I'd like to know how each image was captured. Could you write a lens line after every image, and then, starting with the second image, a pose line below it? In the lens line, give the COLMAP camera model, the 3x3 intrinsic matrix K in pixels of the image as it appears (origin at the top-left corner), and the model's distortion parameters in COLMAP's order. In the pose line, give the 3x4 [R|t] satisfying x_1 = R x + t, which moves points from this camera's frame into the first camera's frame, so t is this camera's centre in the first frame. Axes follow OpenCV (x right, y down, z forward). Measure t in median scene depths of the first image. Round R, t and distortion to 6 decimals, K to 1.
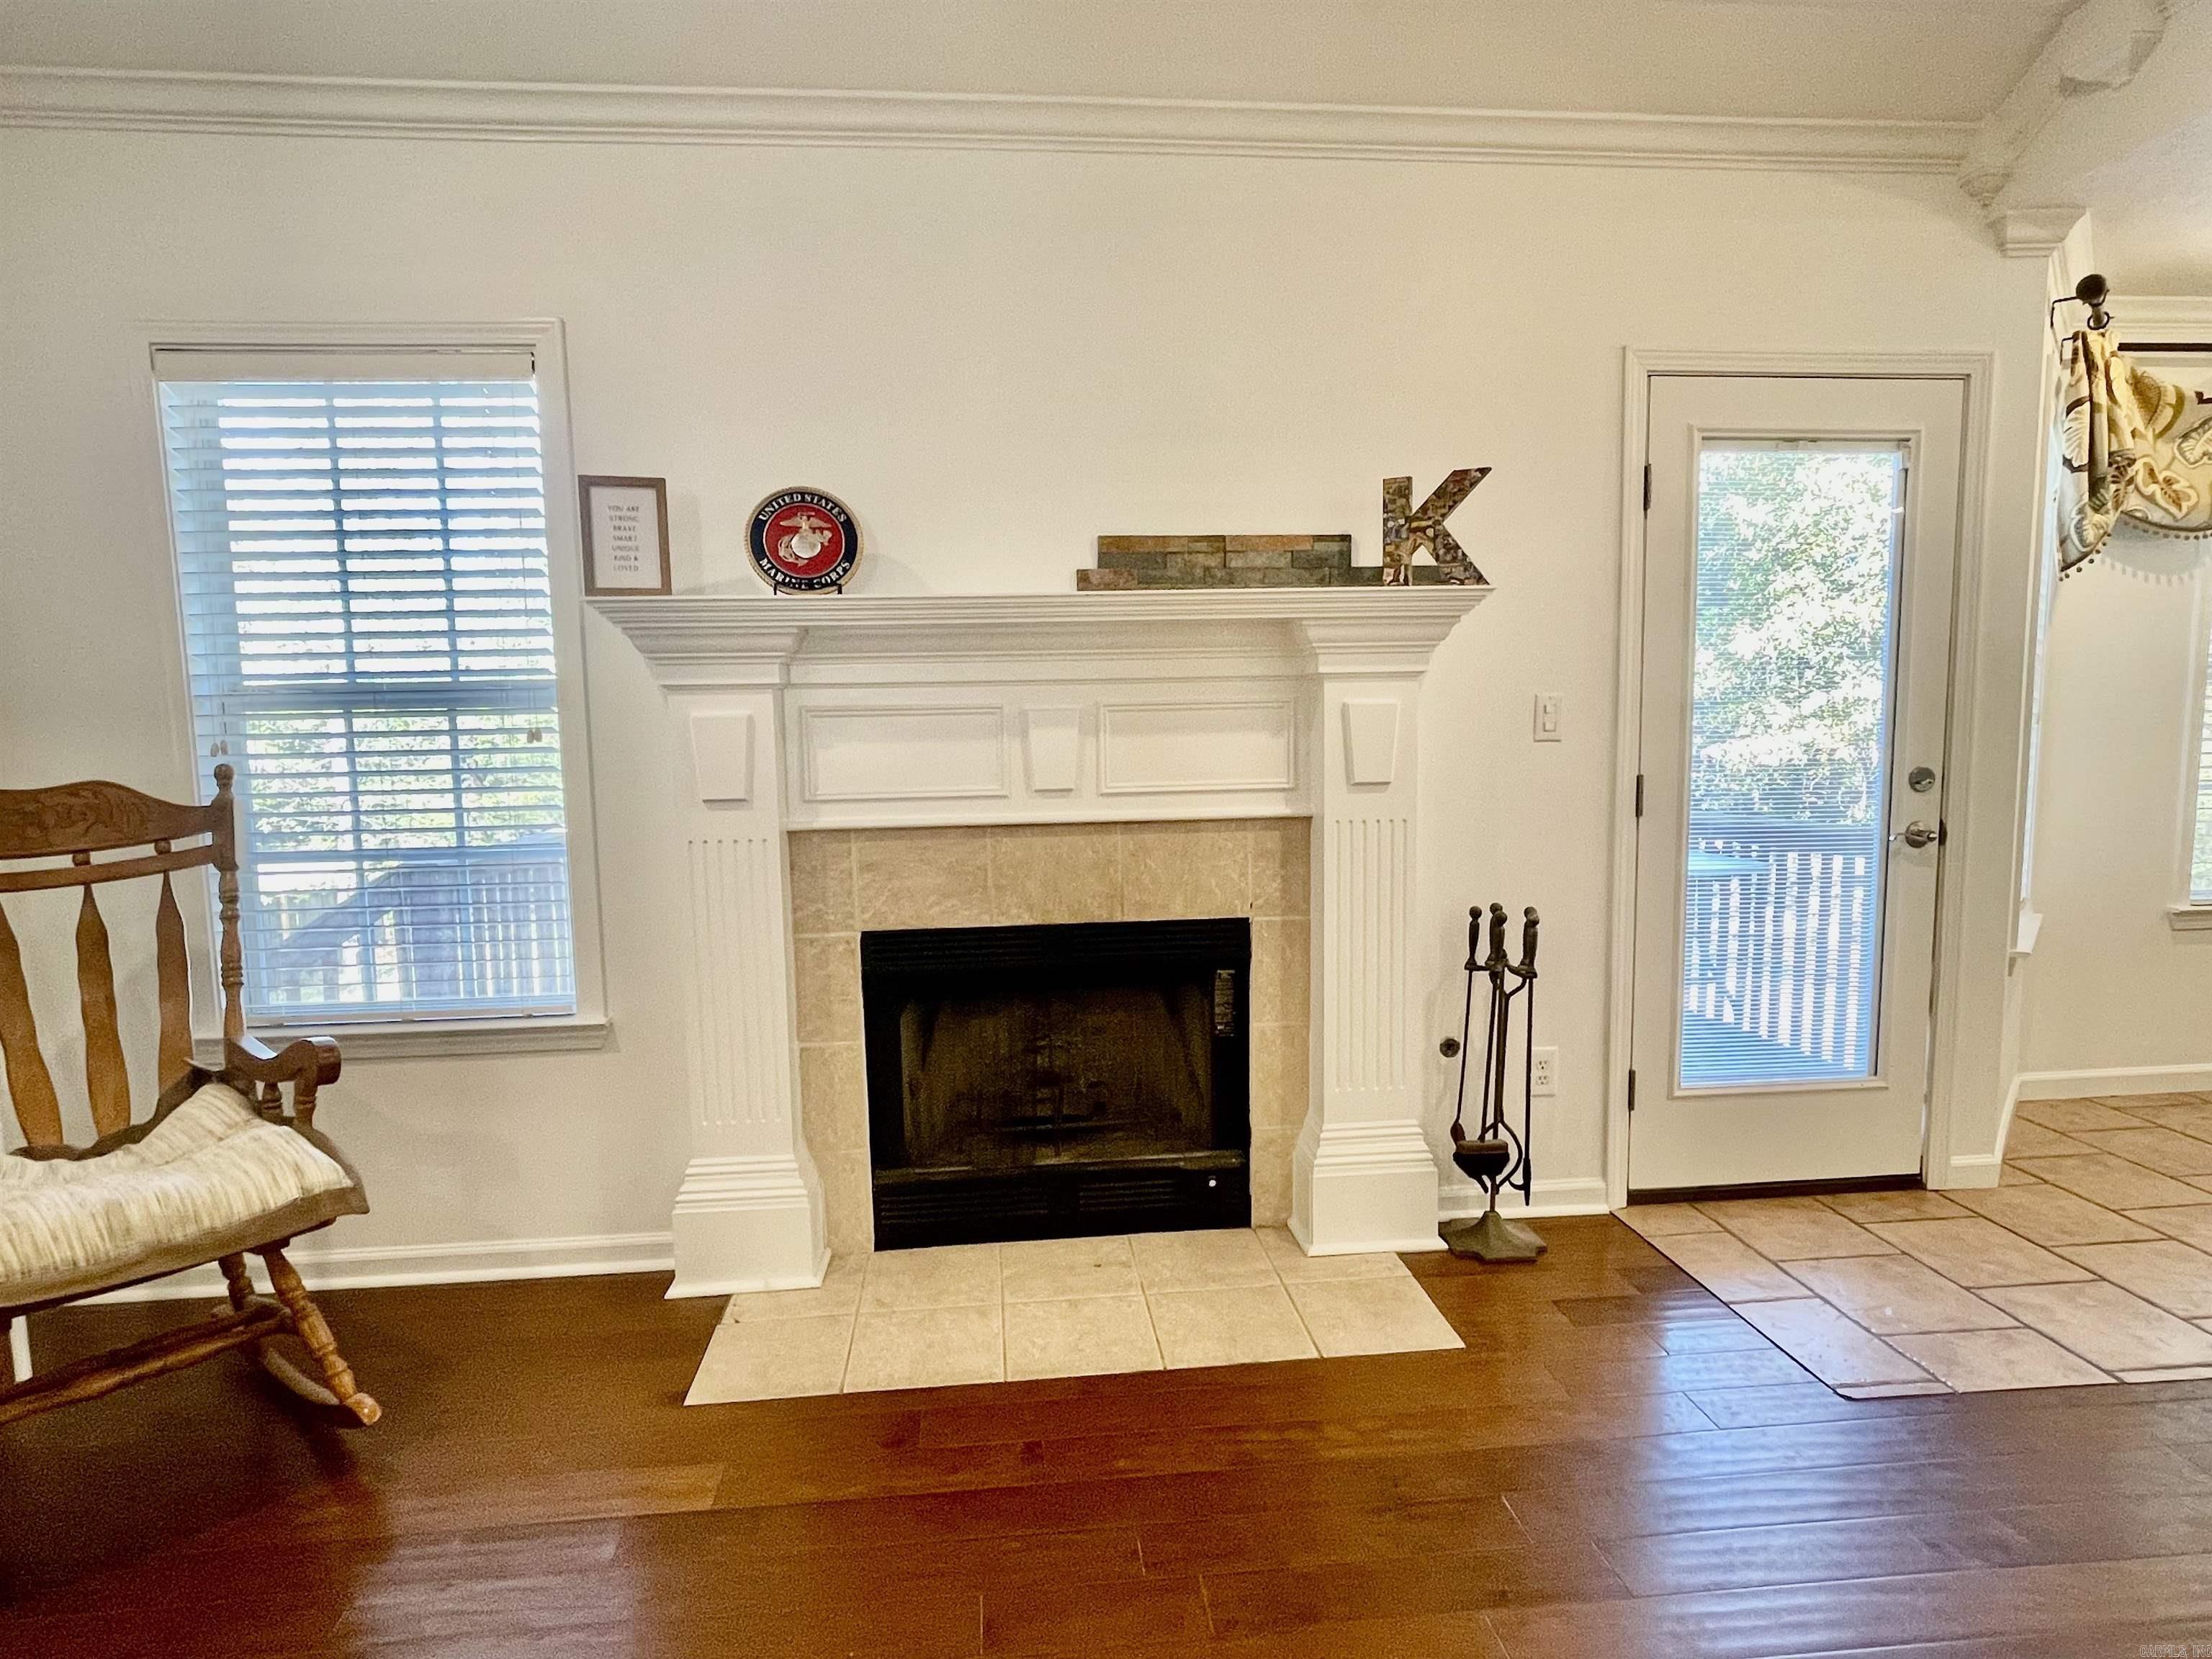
lens RADIAL K [[1213.0, 0, 1077.7], [0, 1213.0, 834.5], [0, 0, 1]] dist [-0.004901, -0.000646]
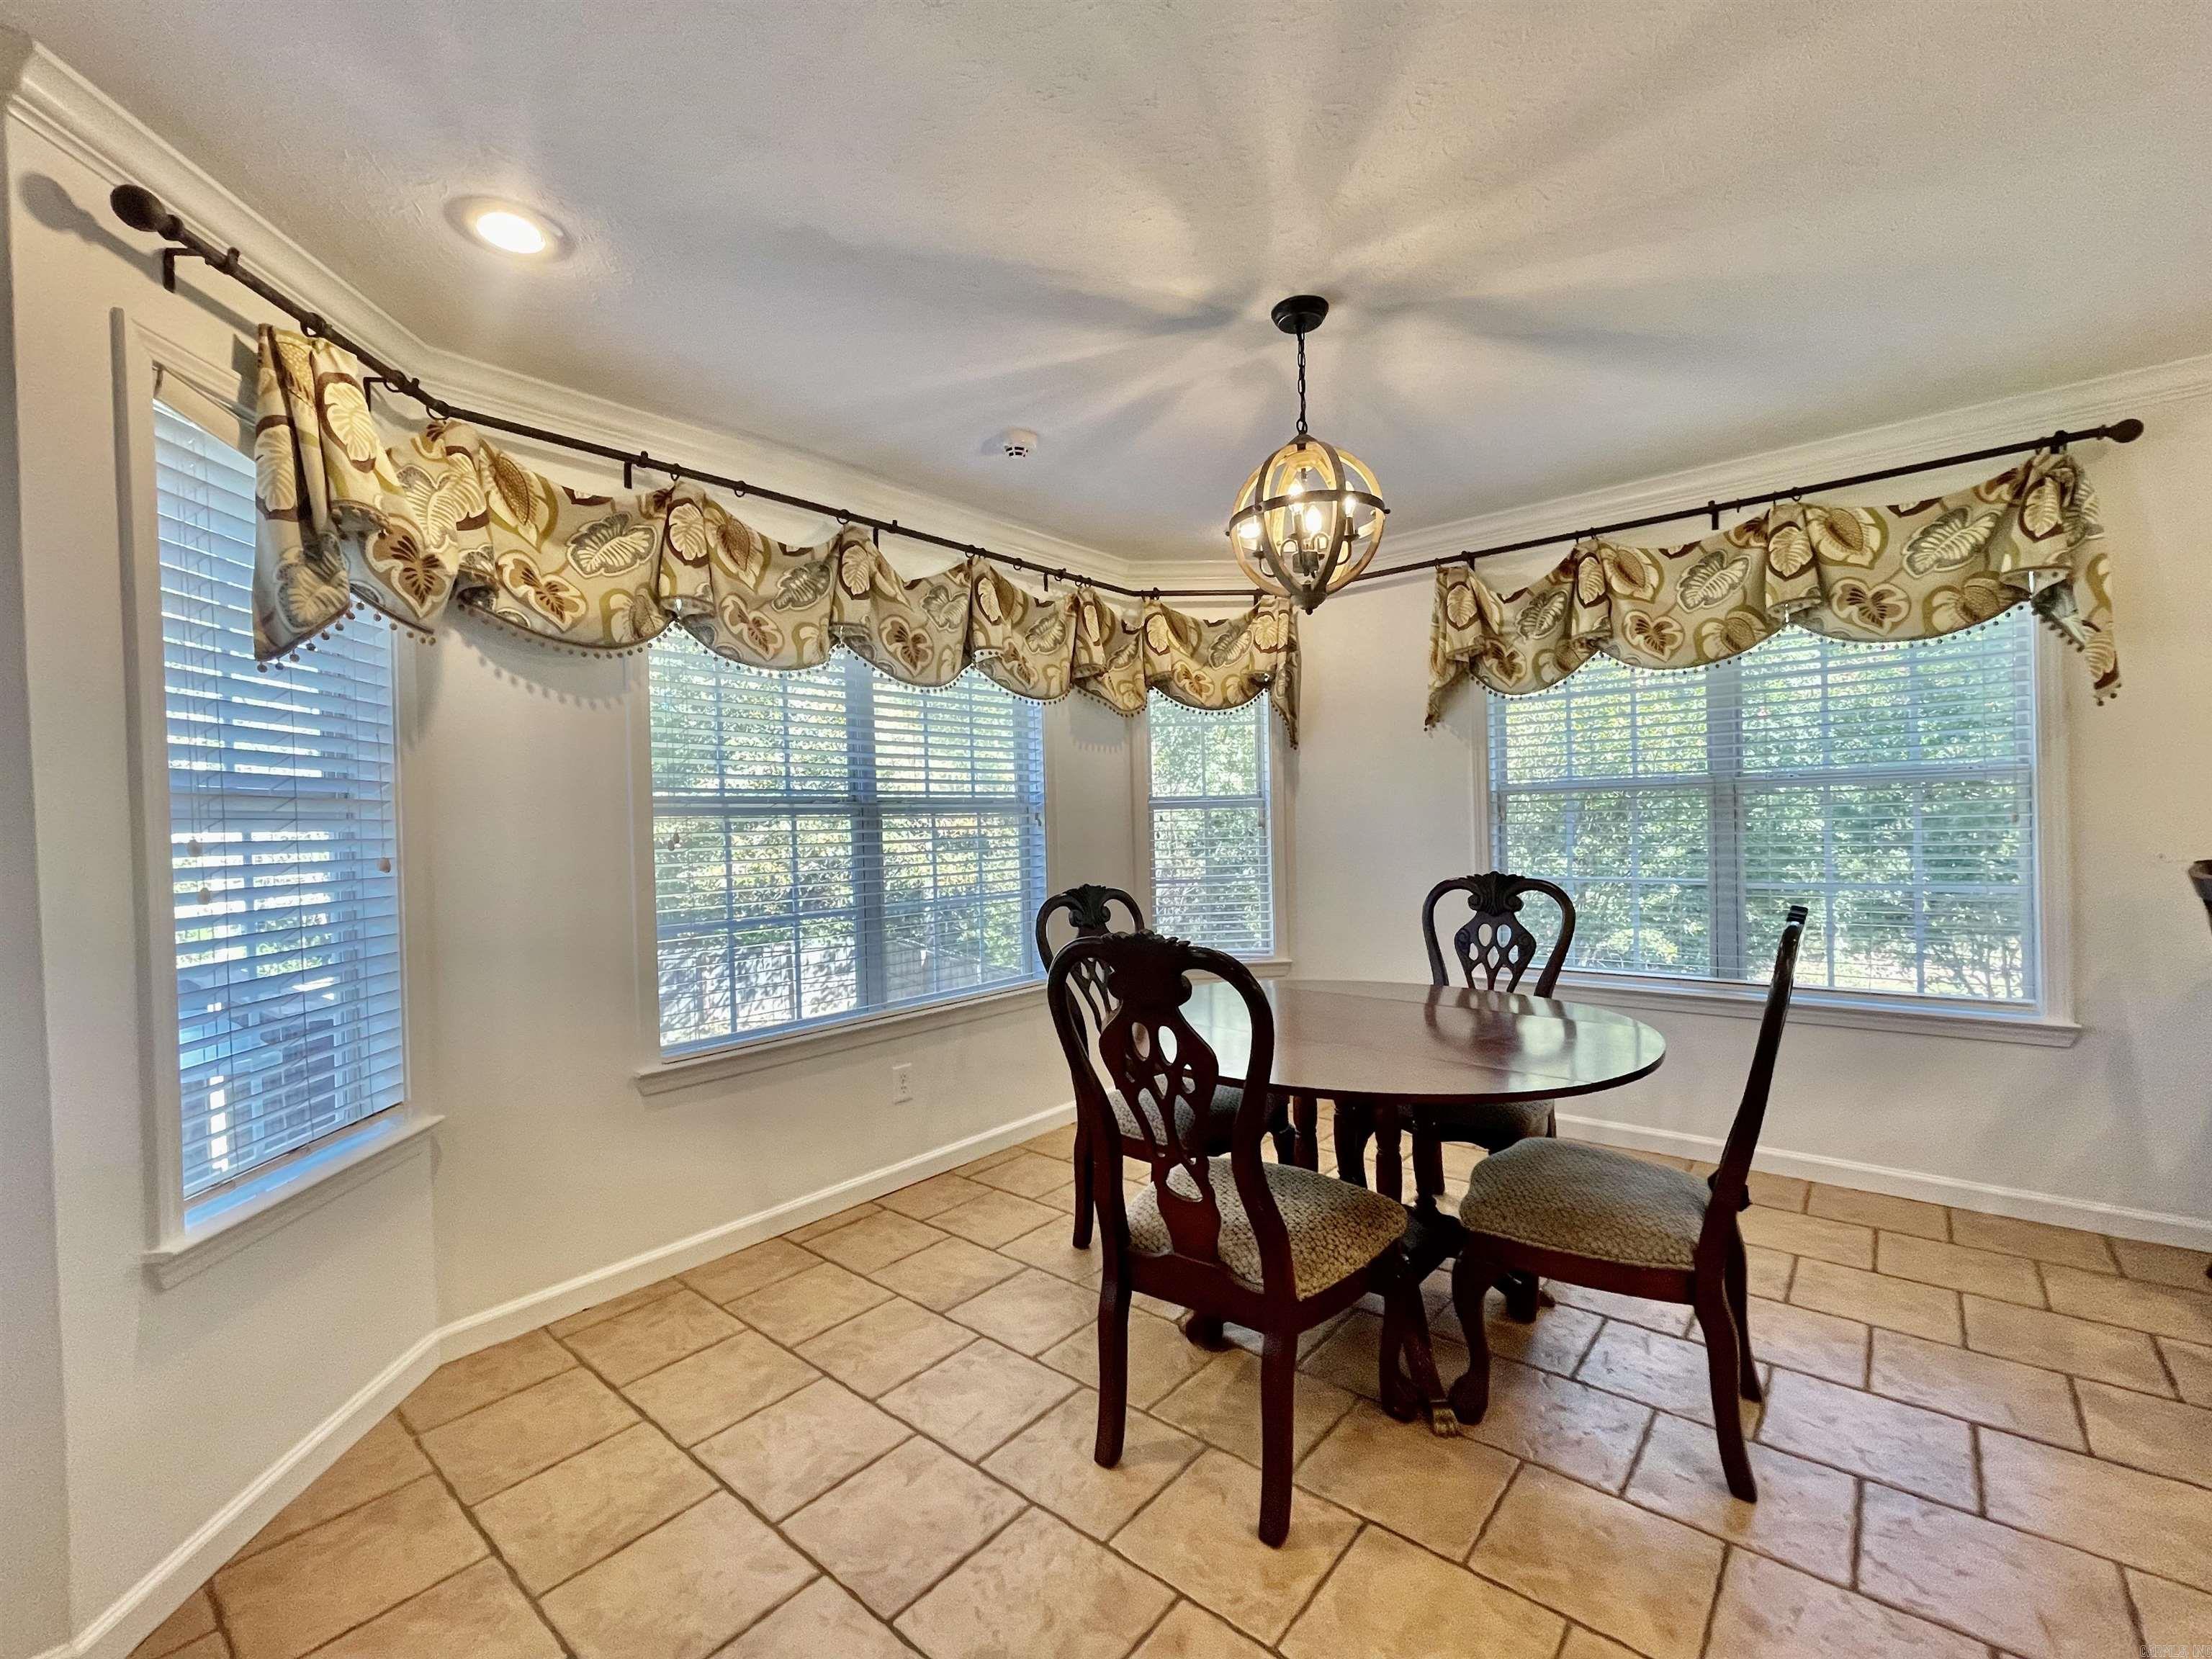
lens RADIAL K [[942.9, 0, 1103.9], [0, 942.9, 832.3], [0, 0, 1]] dist [0.000357, 0.000267]
pose [[0.709371, -0.006900, 0.704802, 0.871211], [0.087149, 0.993138, -0.077992, -0.038892], [-0.699427, 0.116748, 0.705104, 0.333145]]
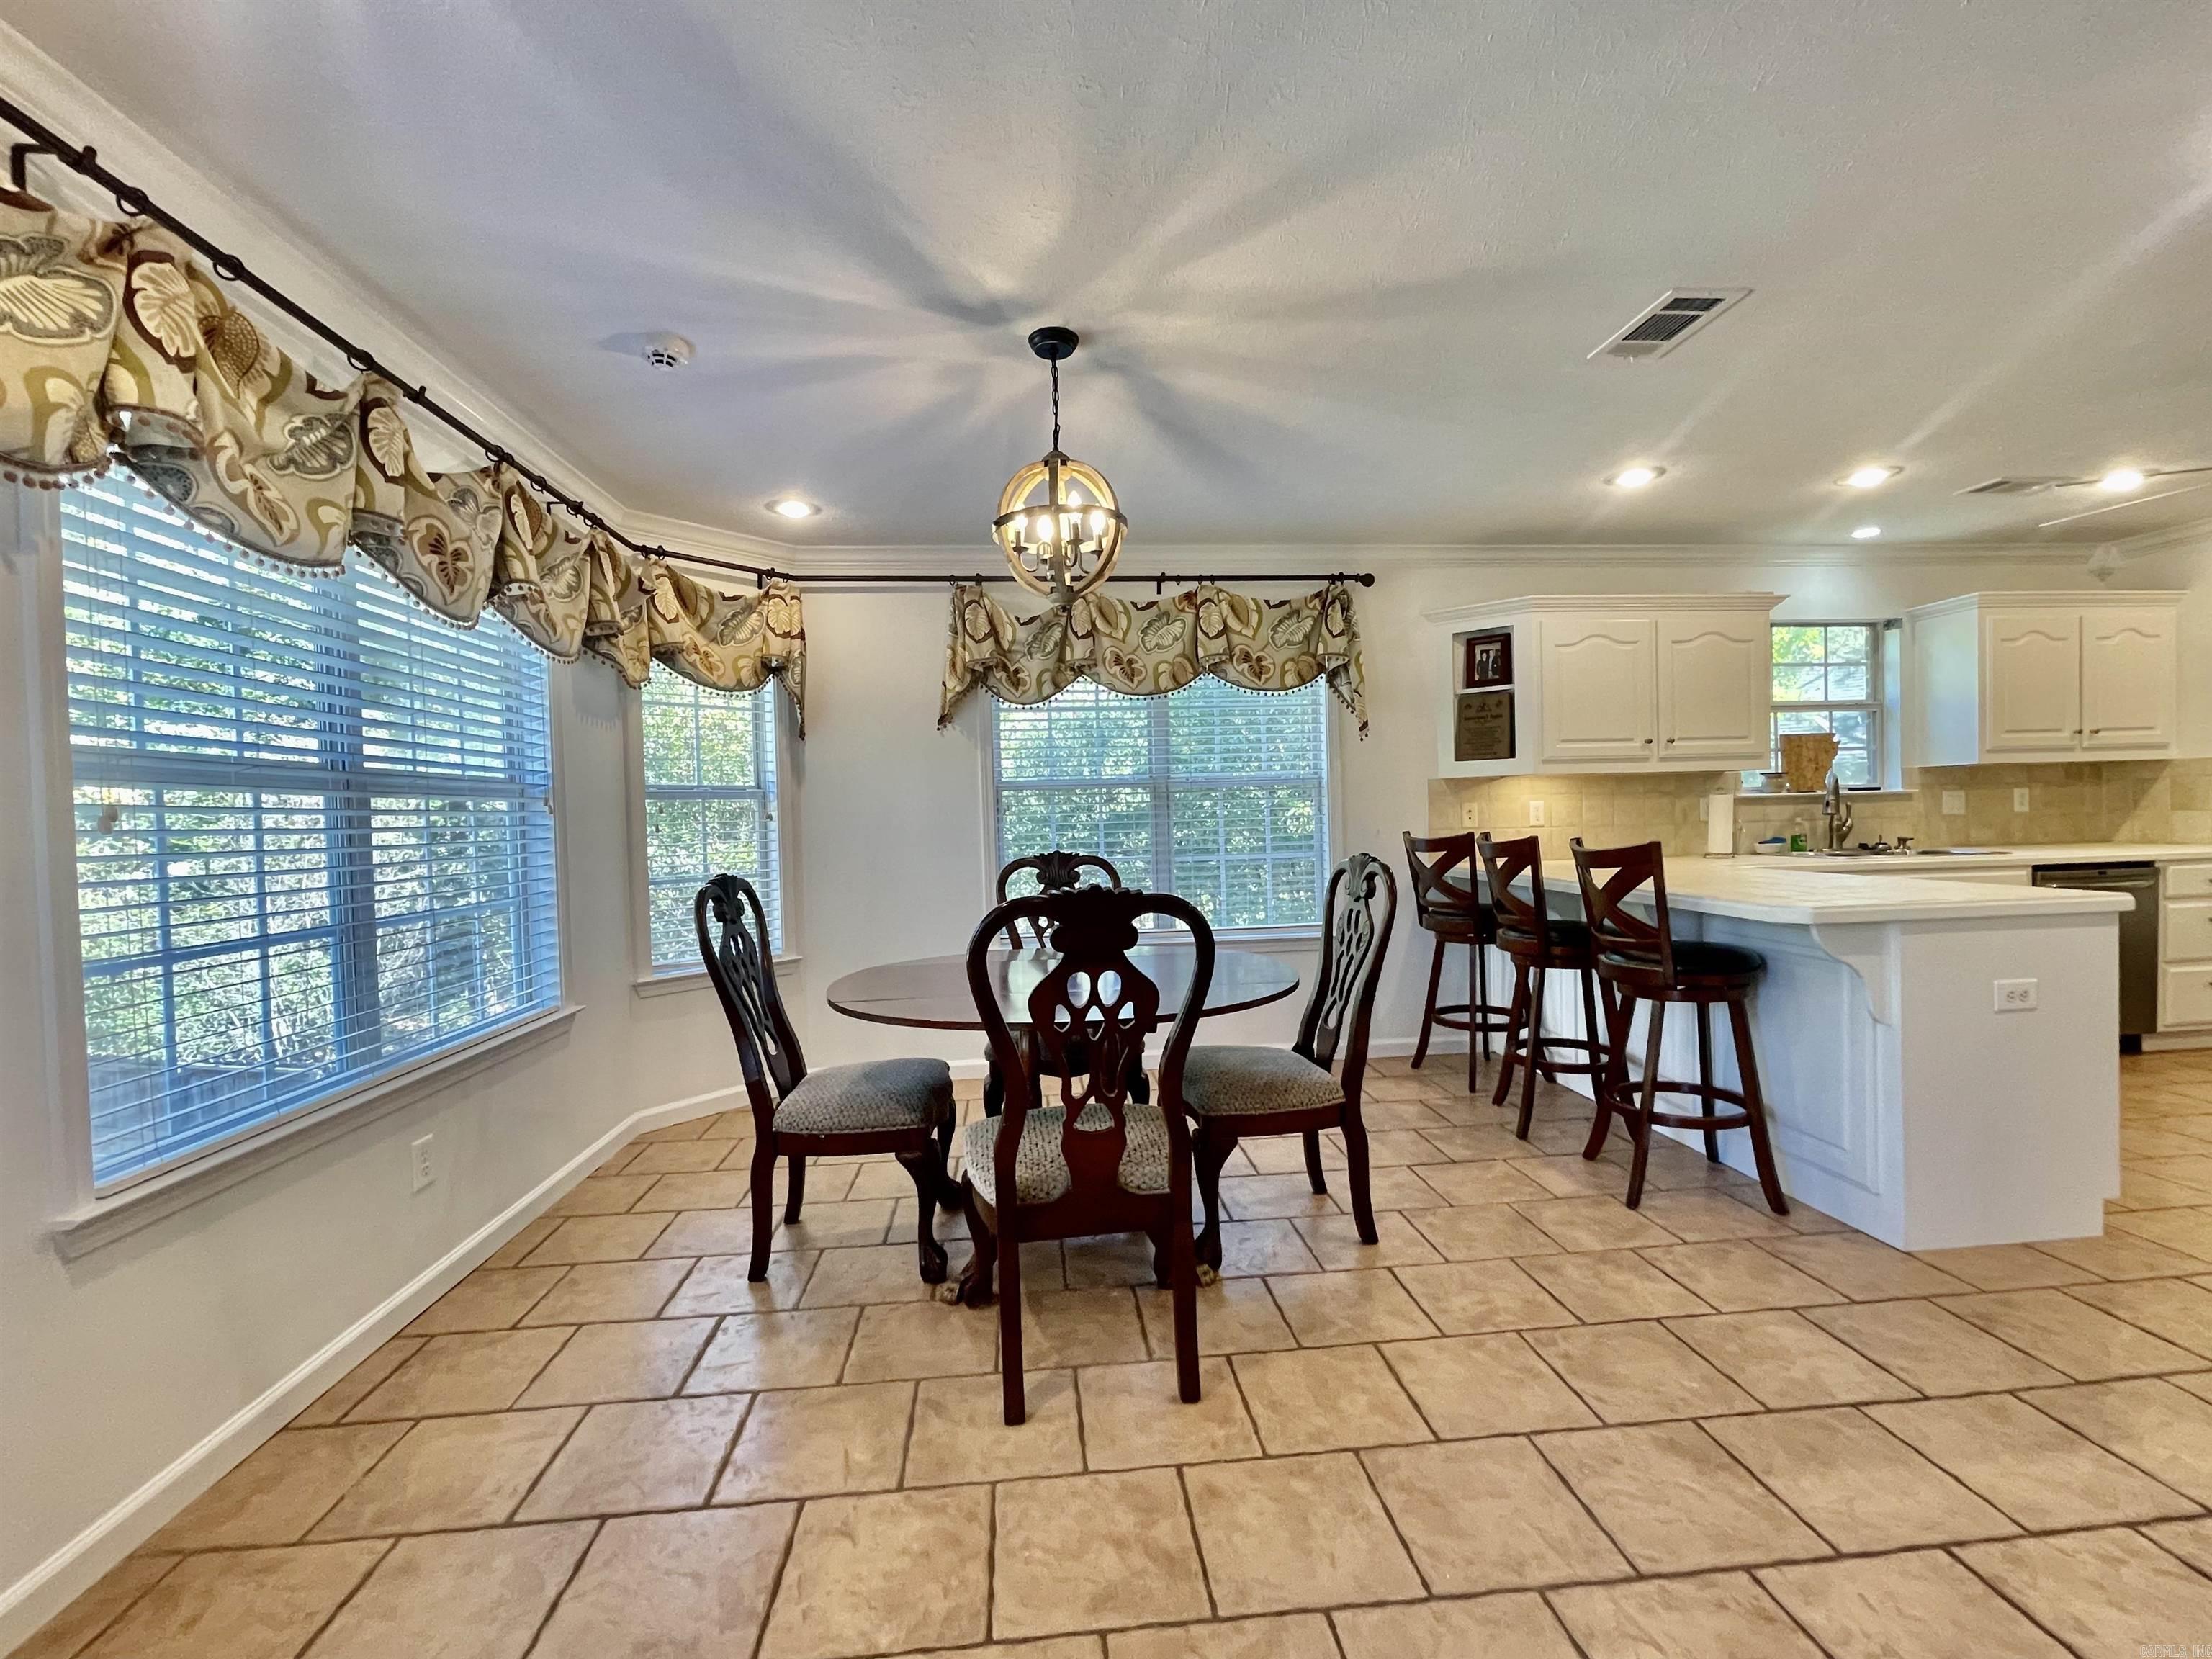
lens RADIAL K [[942.9, 0, 1103.9], [0, 942.9, 832.3], [0, 0, 1]] dist [0.000357, 0.000267]
pose [[-0.000410, 0.000776, 1.000000, 0.674841], [0.131563, 0.991308, -0.000716, -0.055448], [-0.991308, 0.131563, -0.000509, 0.717161]]
